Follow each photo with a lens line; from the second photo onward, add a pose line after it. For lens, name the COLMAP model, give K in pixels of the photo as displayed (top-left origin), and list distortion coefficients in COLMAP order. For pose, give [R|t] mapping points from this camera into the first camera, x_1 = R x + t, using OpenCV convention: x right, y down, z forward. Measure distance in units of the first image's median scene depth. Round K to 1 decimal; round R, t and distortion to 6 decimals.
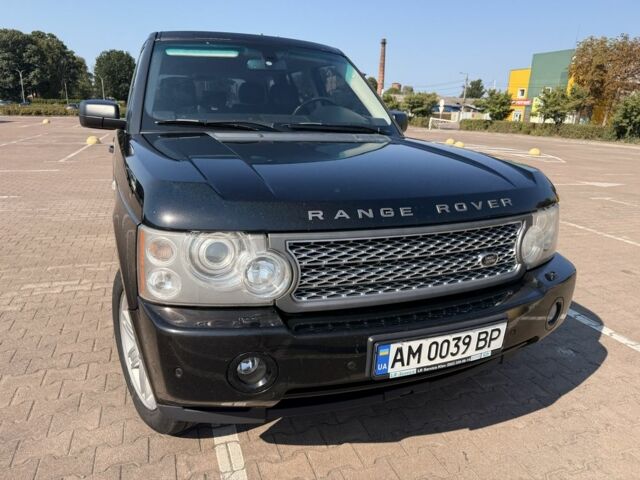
lens RADIAL K [[458.3, 0, 320.0], [0, 458.3, 240.0], [0, 0, 1]] dist [0.013226, -0.025315]
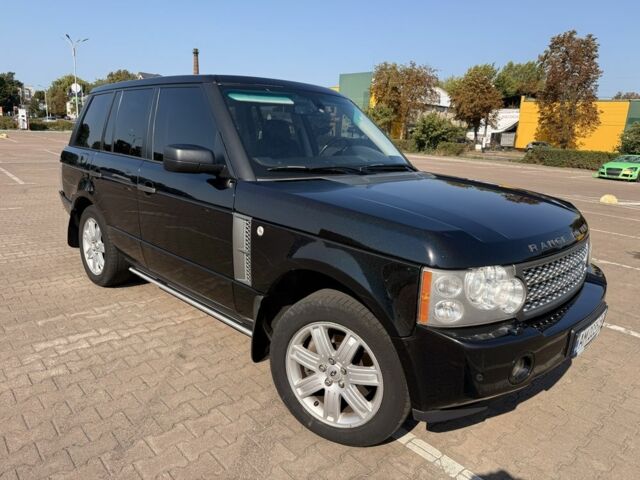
lens RADIAL K [[458.3, 0, 320.0], [0, 458.3, 240.0], [0, 0, 1]] dist [0.013226, -0.025315]
pose [[0.923949, -0.077525, 0.374577, -0.056987], [0.085212, 0.996355, -0.003977, -0.006599], [-0.372903, 0.035593, 0.927187, -0.002986]]
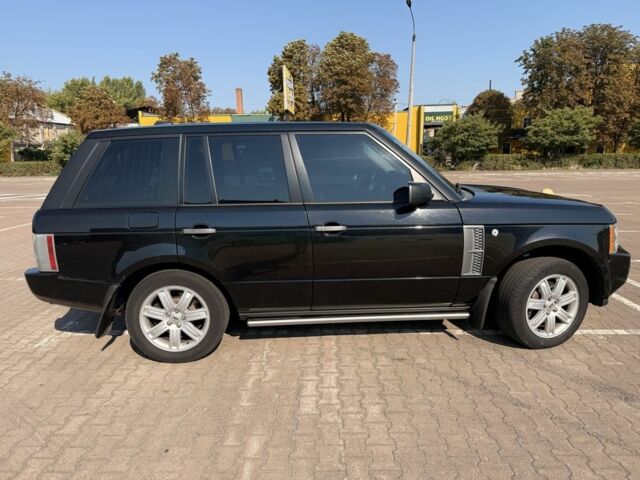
lens RADIAL K [[457.9, 0, 320.2], [0, 457.9, 246.5], [0, 0, 1]] dist [0.018694, -0.028505]
pose [[0.343768, -0.229192, 0.910656, -0.164161], [0.276722, 0.951421, 0.134991, -0.035471], [-0.897356, 0.205593, 0.390491, 0.074591]]
